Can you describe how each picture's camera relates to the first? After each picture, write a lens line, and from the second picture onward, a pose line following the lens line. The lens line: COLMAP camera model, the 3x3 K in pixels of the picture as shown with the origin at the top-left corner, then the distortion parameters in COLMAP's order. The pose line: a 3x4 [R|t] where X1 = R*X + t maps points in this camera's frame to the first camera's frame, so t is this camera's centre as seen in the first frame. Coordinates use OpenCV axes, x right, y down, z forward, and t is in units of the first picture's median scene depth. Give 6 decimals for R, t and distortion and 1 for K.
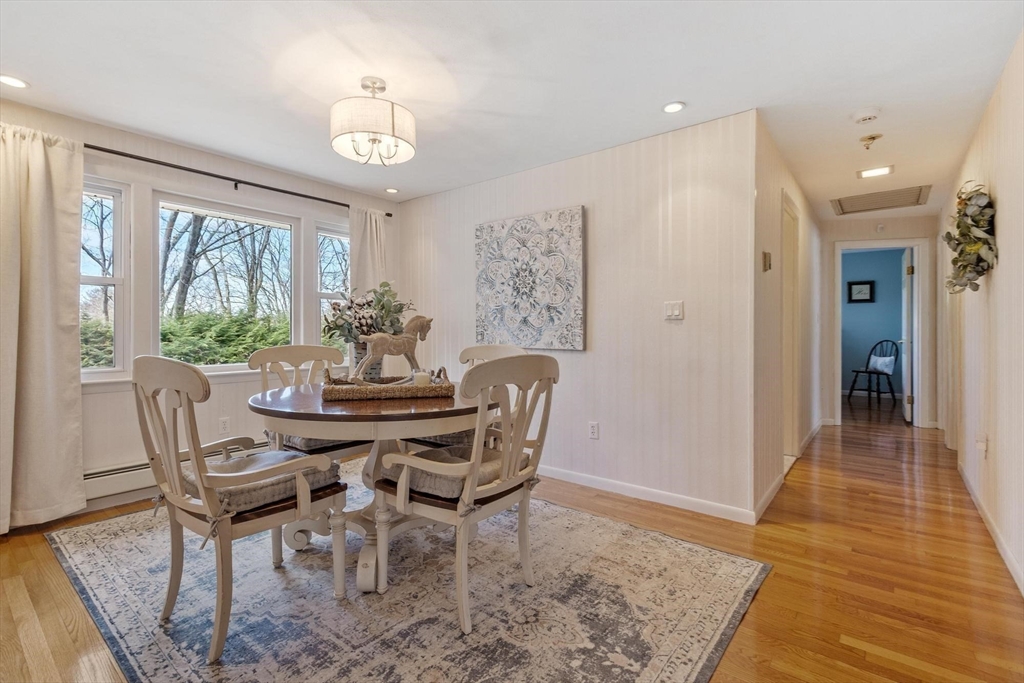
lens RADIAL K [[465.7, 0, 518.3], [0, 465.7, 330.3], [0, 0, 1]] dist [0.001419, -0.000216]
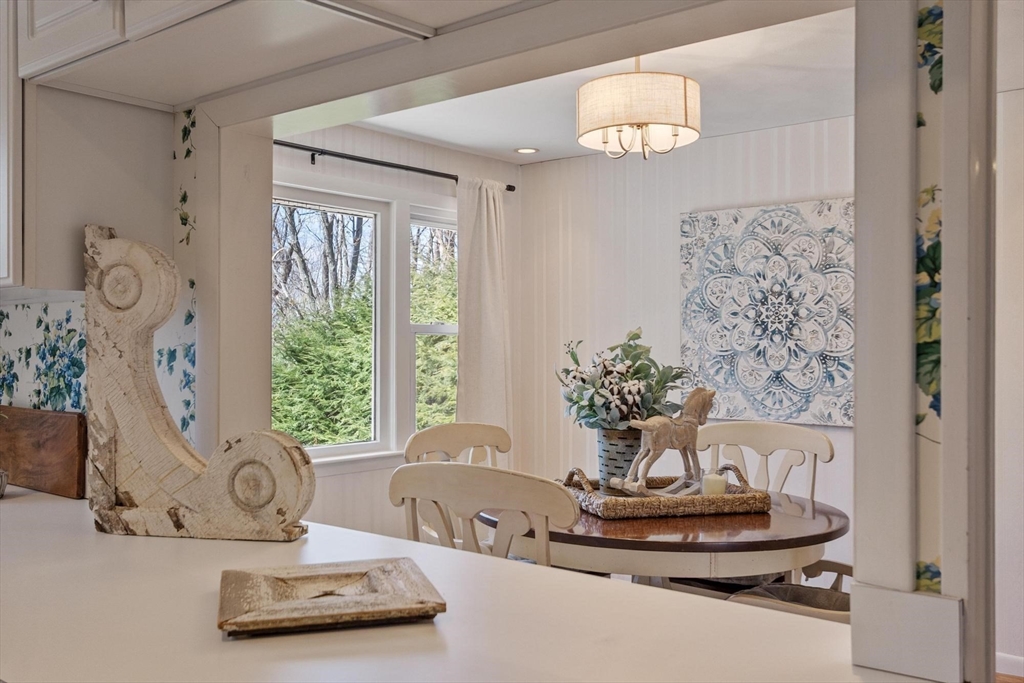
lens RADIAL K [[947.5, 0, 510.1], [0, 947.5, 346.2], [0, 0, 1]] dist [-0.006279, 0.000000]
pose [[0.999755, 0.002509, -0.021979, -0.308651], [-0.002466, 0.999995, 0.001984, -0.063005], [0.021984, -0.001929, 0.999756, -0.238097]]
